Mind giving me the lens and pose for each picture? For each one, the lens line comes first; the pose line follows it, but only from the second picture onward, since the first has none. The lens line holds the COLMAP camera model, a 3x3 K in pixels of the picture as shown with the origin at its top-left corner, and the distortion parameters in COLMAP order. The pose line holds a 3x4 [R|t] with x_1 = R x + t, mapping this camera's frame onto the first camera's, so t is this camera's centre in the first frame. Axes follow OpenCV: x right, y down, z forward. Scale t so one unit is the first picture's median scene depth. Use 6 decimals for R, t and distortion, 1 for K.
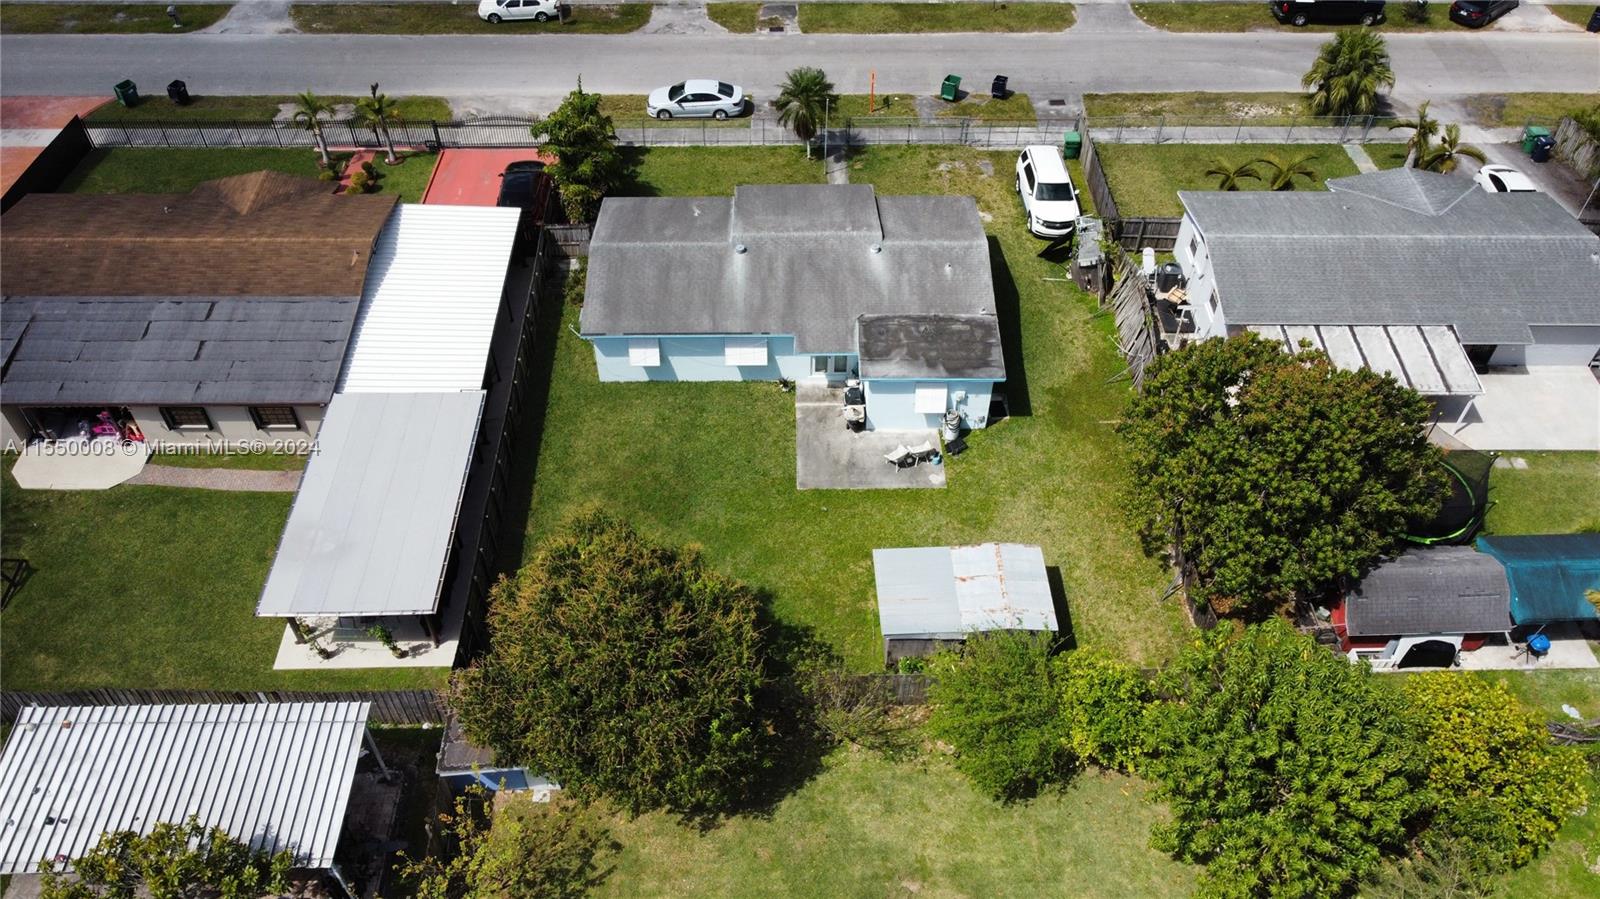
lens RADIAL K [[1215.2, 0, 793.9], [0, 1215.2, 438.7], [0, 0, 1]] dist [0.001925, -0.009624]
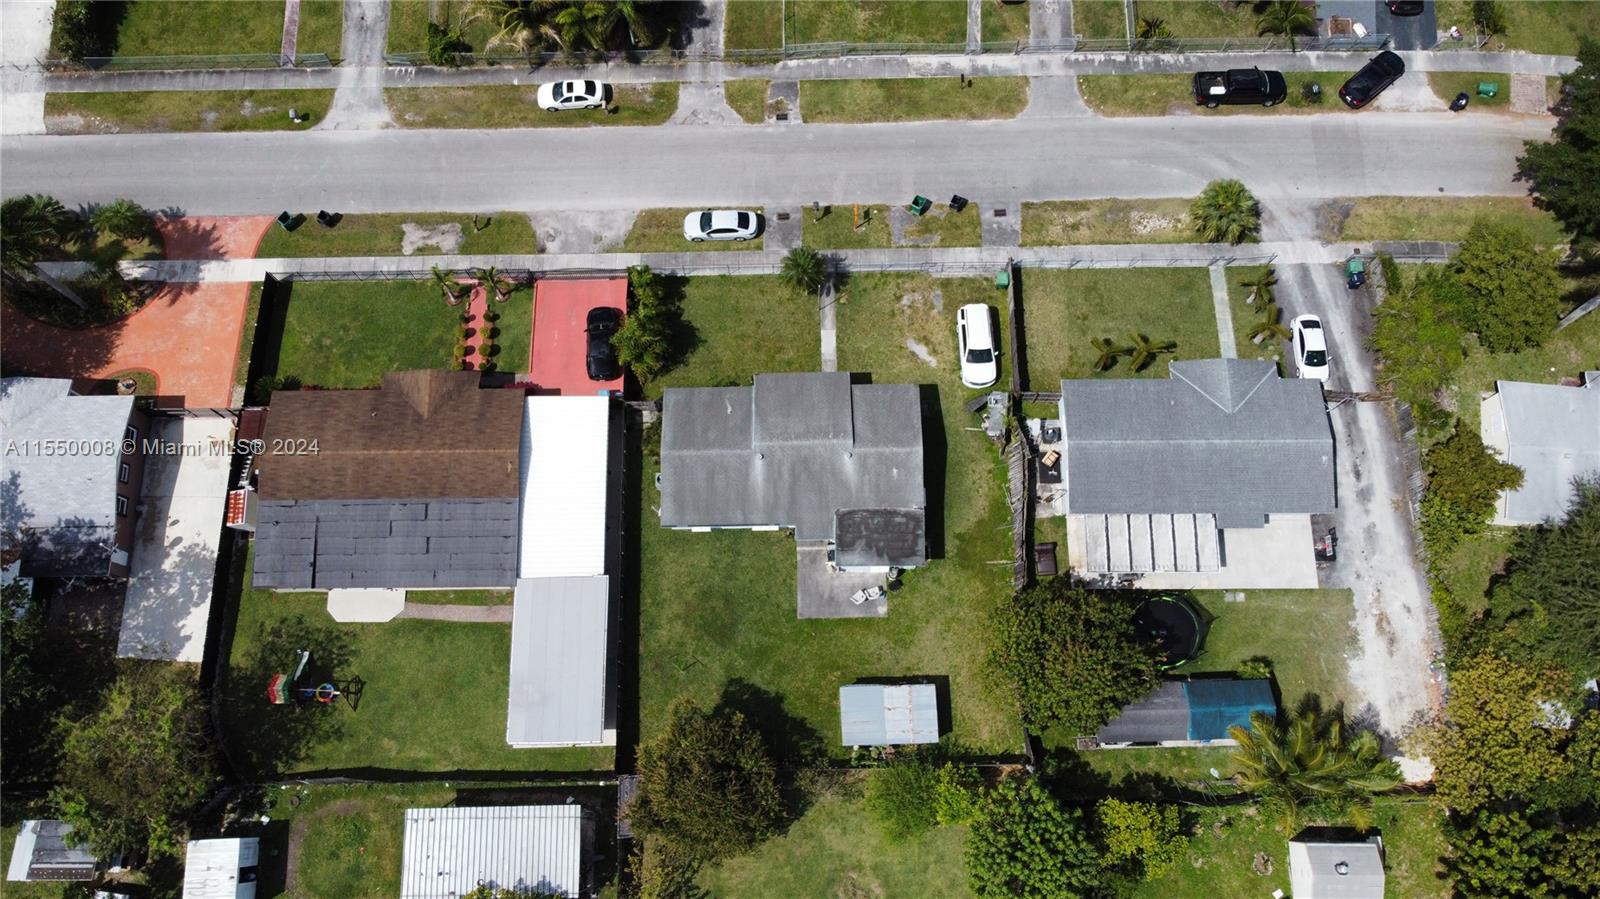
lens RADIAL K [[1215.2, 0, 792.3], [0, 1215.2, 439.8], [0, 0, 1]] dist [0.001925, -0.009624]
pose [[0.999819, -0.004559, -0.018454, 0.026266], [0.012424, 0.891504, 0.452843, -0.902909], [0.014387, -0.452991, 0.891399, -0.364076]]
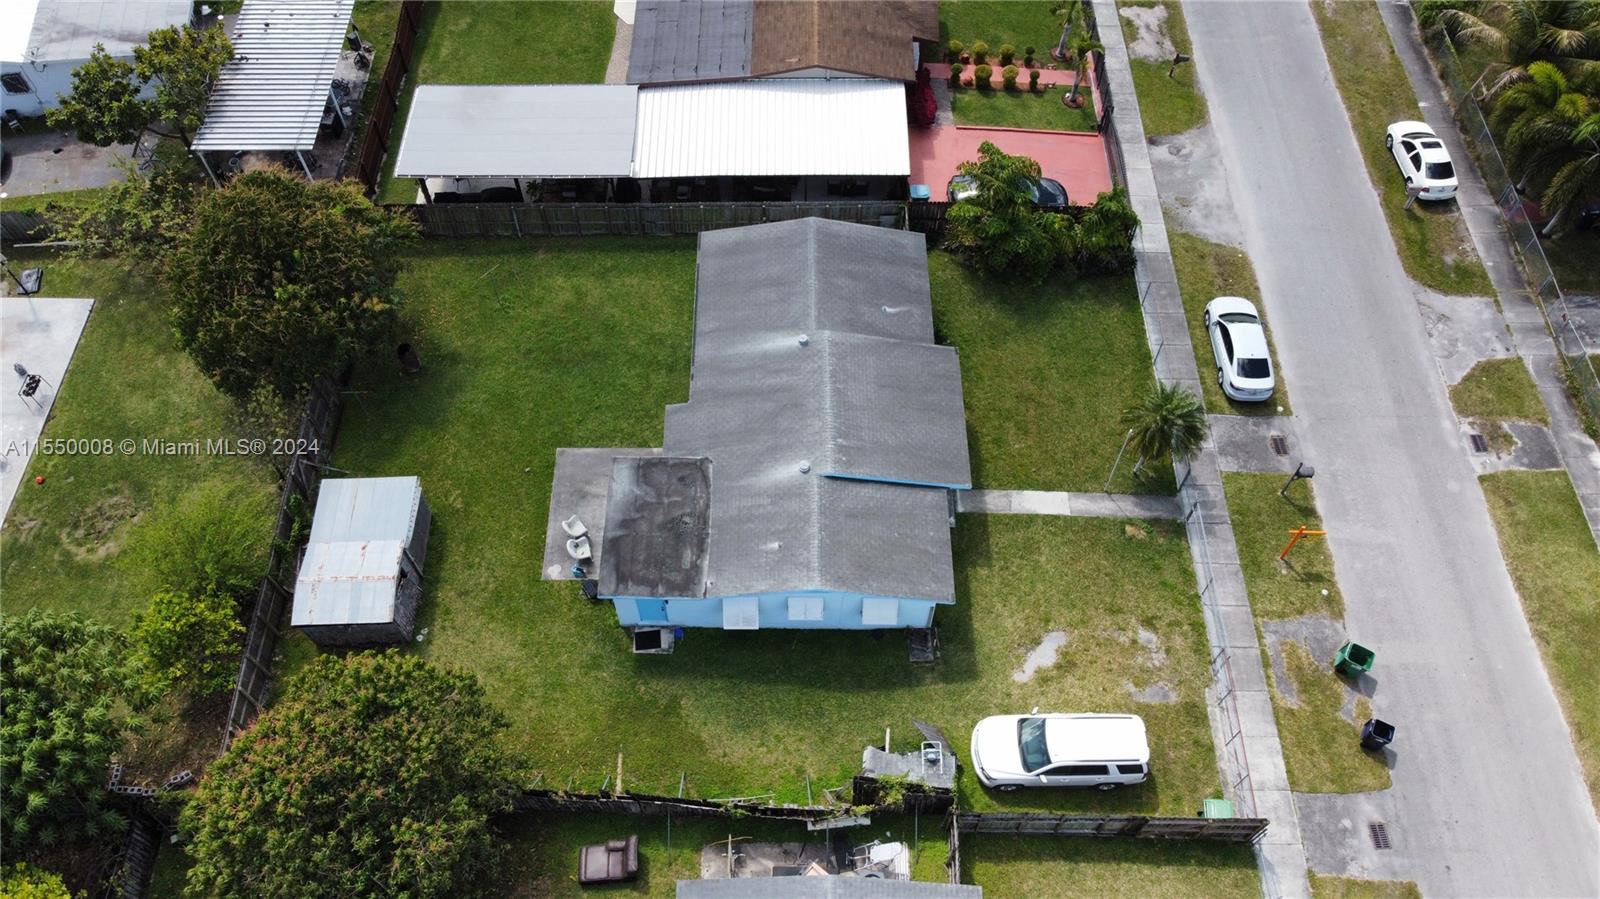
lens RADIAL K [[1215.2, 0, 793.3], [0, 1215.2, 443.6], [0, 0, 1]] dist [0.001925, -0.009624]
pose [[-0.012546, 0.836972, -0.547103, 0.538178], [-0.729707, 0.366419, 0.577291, -0.672072], [0.683645, 0.406467, 0.606147, 0.499083]]
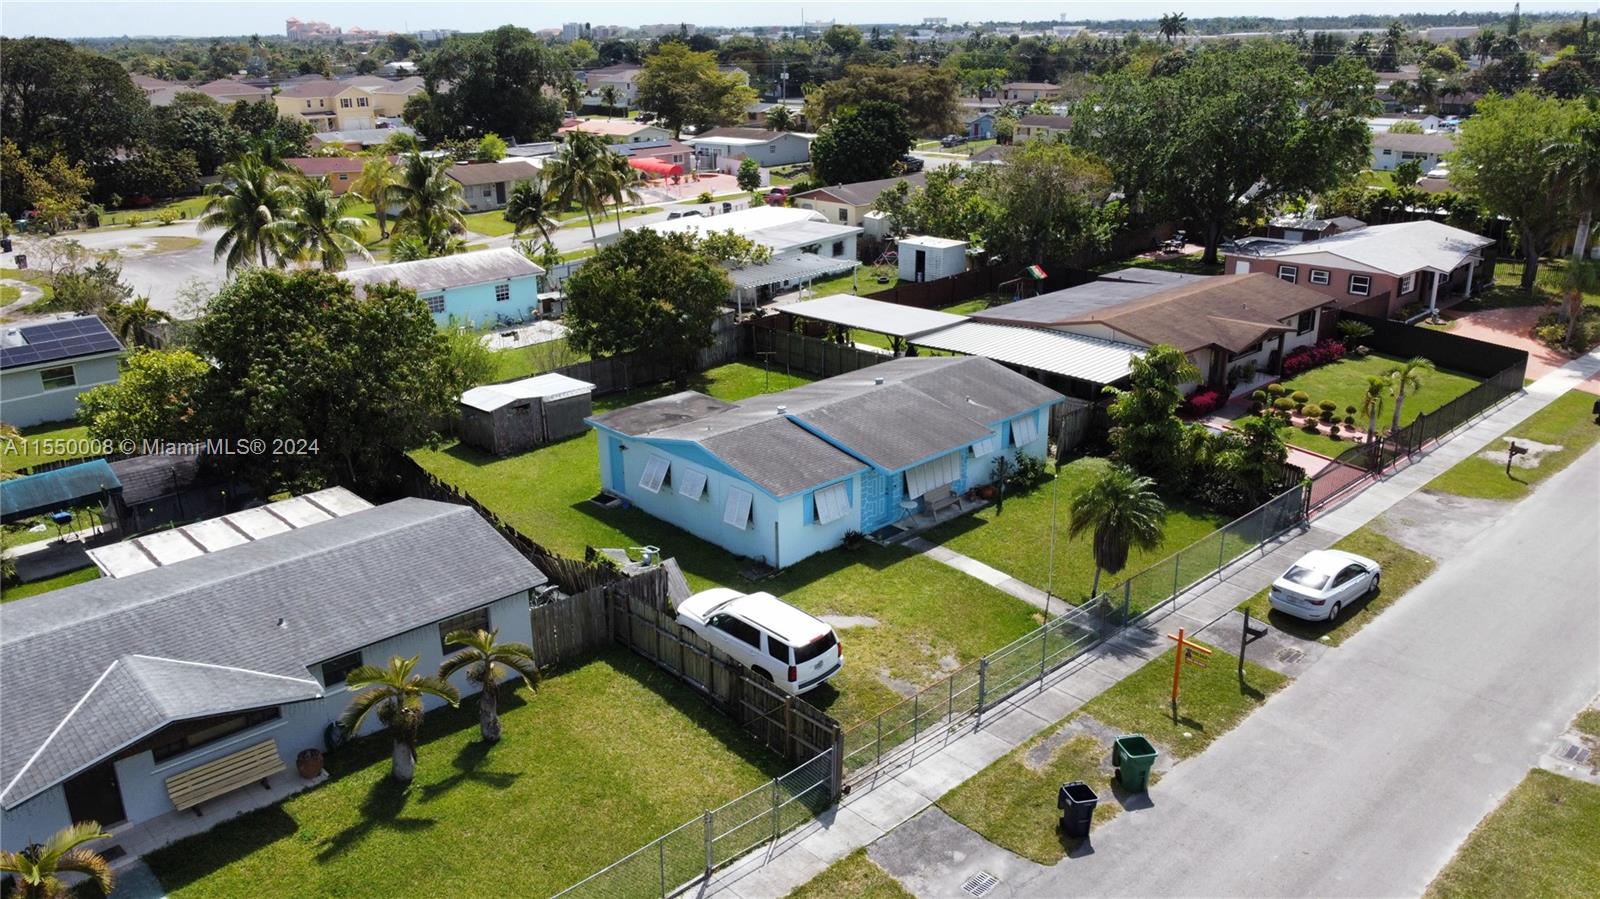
lens RADIAL K [[1215.2, 0, 792.1], [0, 1215.2, 437.2], [0, 0, 1]] dist [0.001925, -0.009624]
pose [[-0.738481, 0.223306, -0.636224, 0.694069], [-0.482595, 0.483926, 0.730012, -0.874258], [0.470901, 0.846138, -0.249603, 1.312990]]
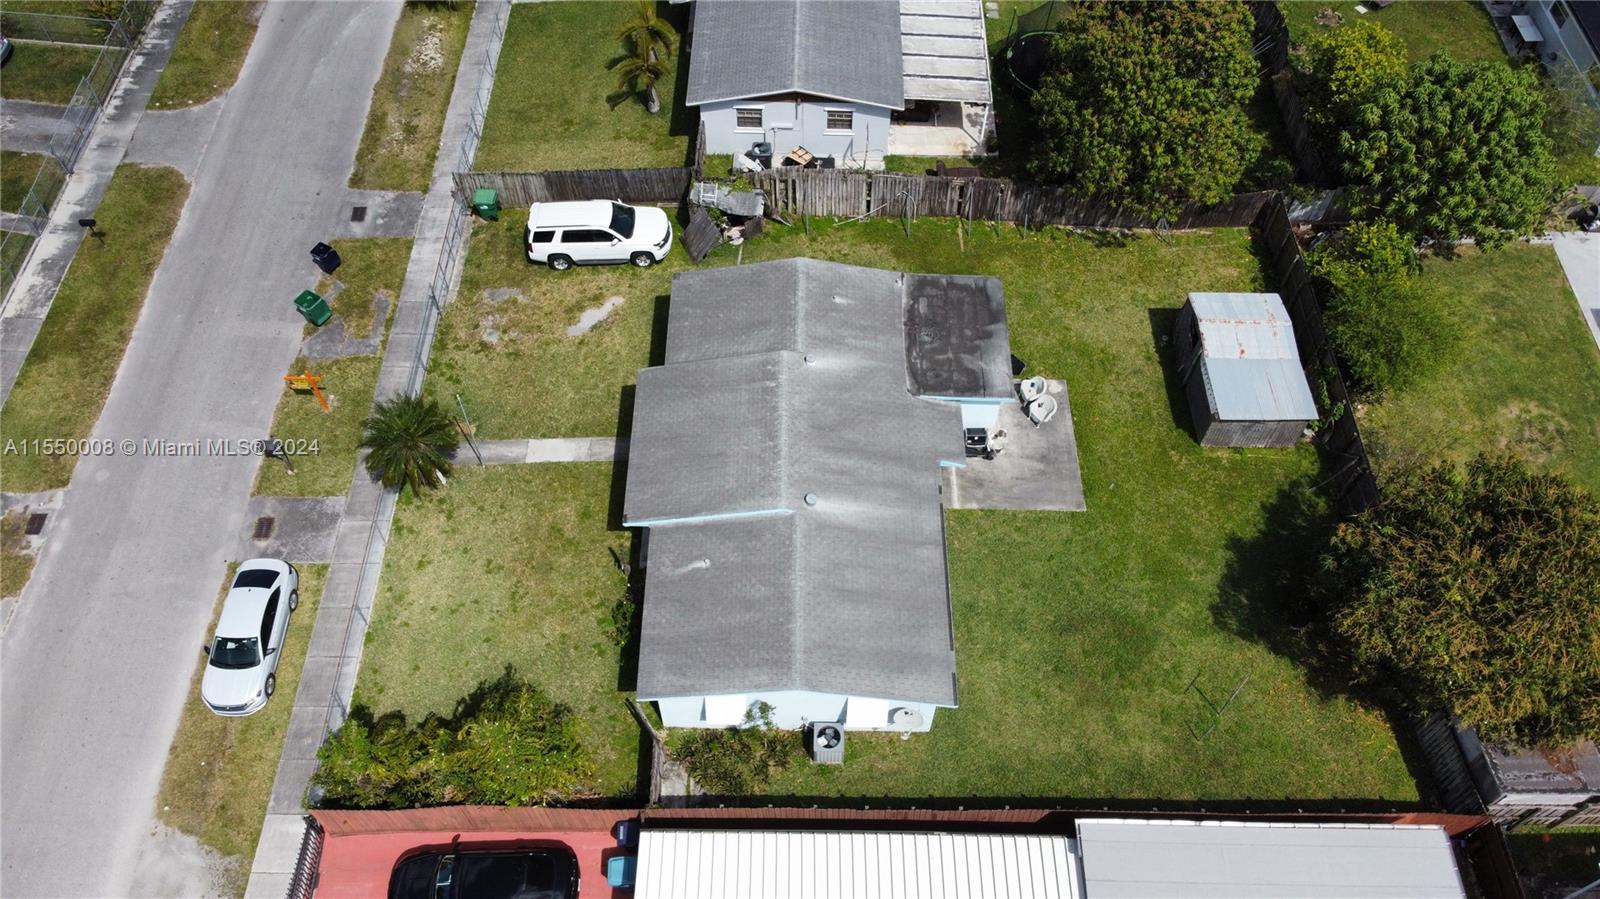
lens RADIAL K [[1215.2, 0, 790.7], [0, 1215.2, 445.7], [0, 0, 1]] dist [0.001925, -0.009624]
pose [[0.024470, -0.824825, 0.564858, -0.459404], [0.725006, 0.403671, 0.558047, -0.623425], [-0.688308, 0.395870, 0.607881, 0.562737]]
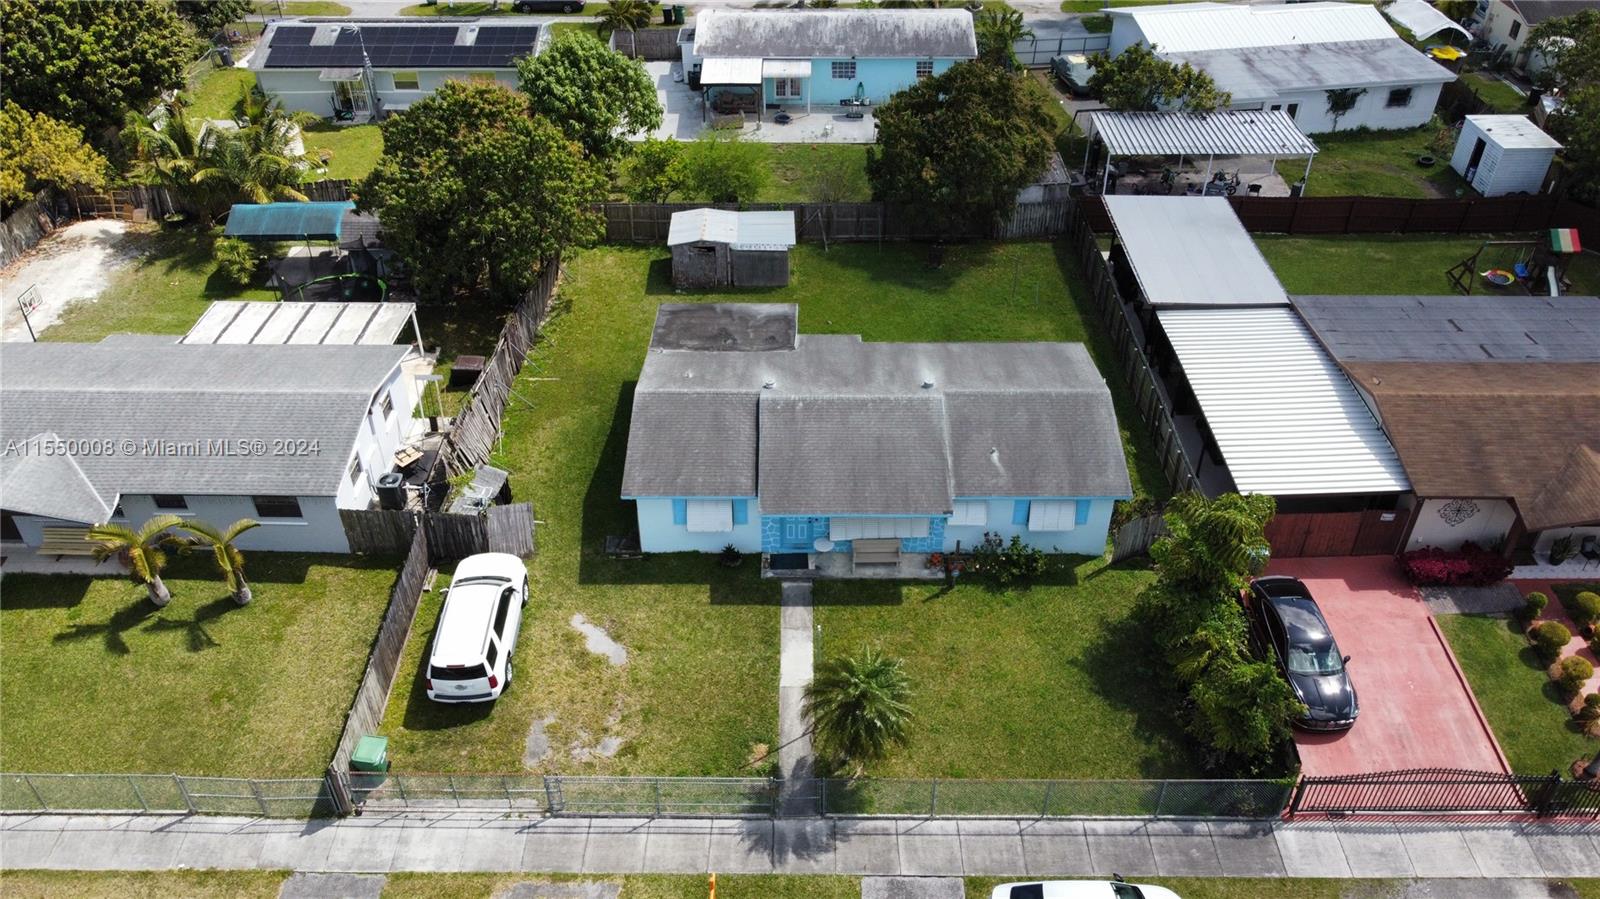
lens RADIAL K [[1215.2, 0, 791.8], [0, 1215.2, 441.0], [0, 0, 1]] dist [0.001925, -0.009624]
pose [[-0.999792, -0.013060, 0.015656, 0.039994], [0.014169, 0.107134, 0.994144, -1.041272], [-0.014661, 0.994159, -0.106927, 1.181388]]
